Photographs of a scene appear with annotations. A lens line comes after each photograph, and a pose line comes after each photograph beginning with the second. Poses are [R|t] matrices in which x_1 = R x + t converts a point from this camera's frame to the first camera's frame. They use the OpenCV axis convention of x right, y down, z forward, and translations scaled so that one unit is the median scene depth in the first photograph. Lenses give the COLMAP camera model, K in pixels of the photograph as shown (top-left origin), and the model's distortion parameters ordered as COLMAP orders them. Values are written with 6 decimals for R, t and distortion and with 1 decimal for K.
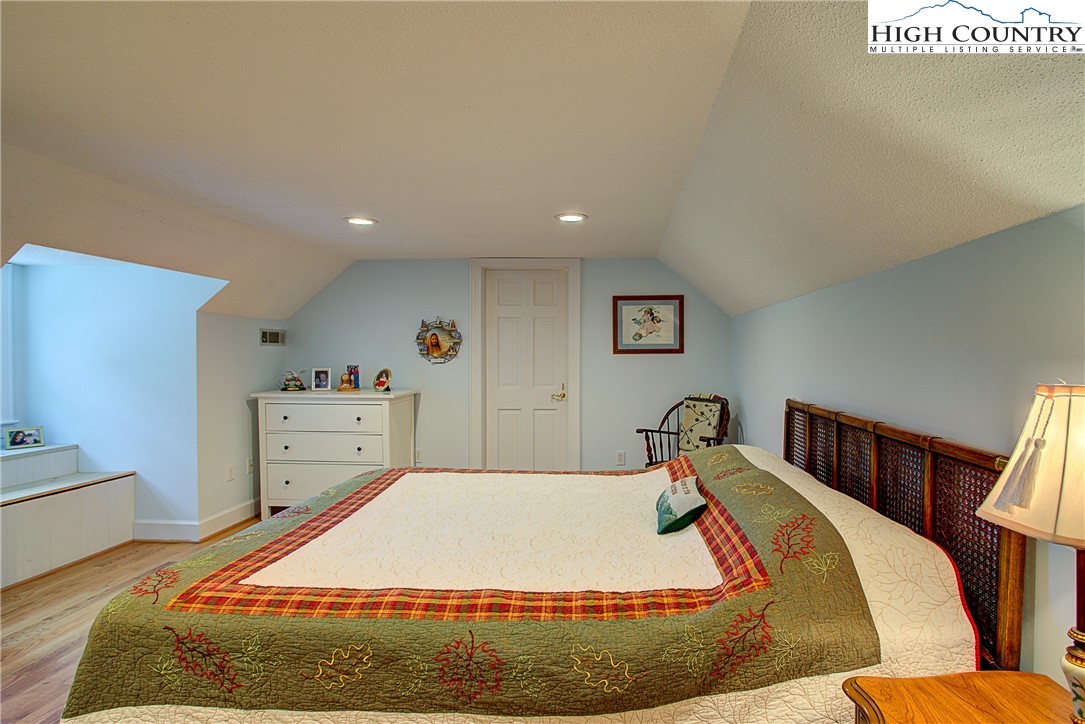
lens RADIAL K [[530.1, 0, 544.8], [0, 530.1, 362.1], [0, 0, 1]] dist [-0.013251, 0.003312]
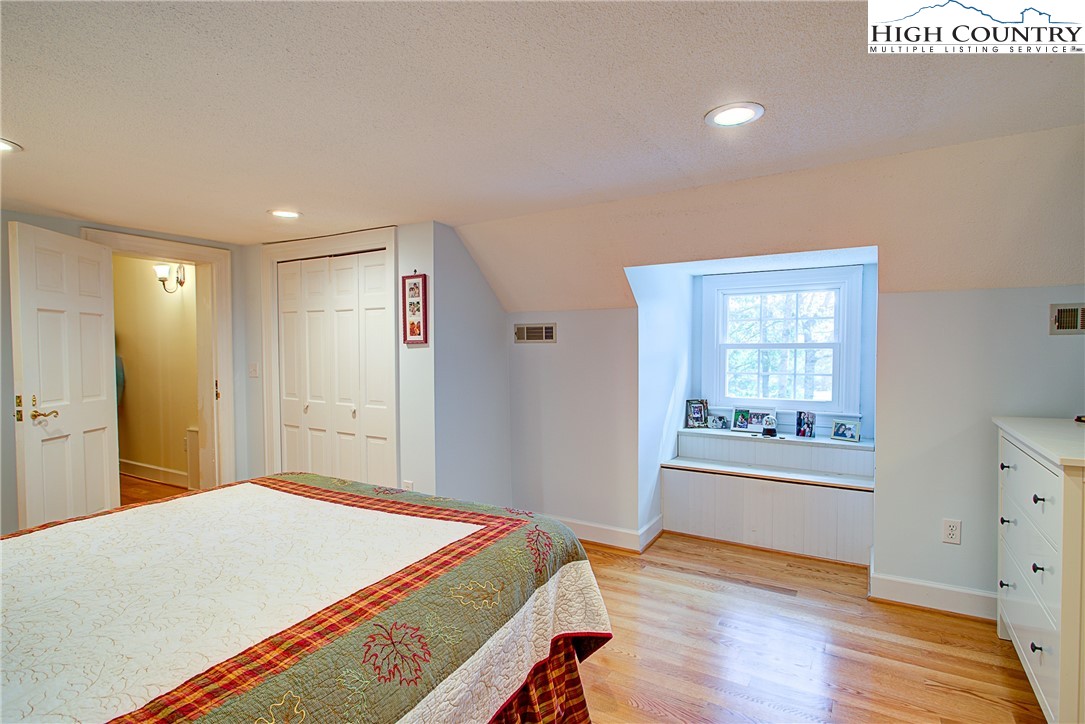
lens RADIAL K [[530.1, 0, 547.2], [0, 530.1, 367.0], [0, 0, 1]] dist [-0.013251, 0.003312]
pose [[-0.381706, 0.023791, -0.923978, 0.214312], [-0.010829, 0.999485, 0.030209, -0.009482], [0.924220, 0.021537, -0.381252, 0.853275]]
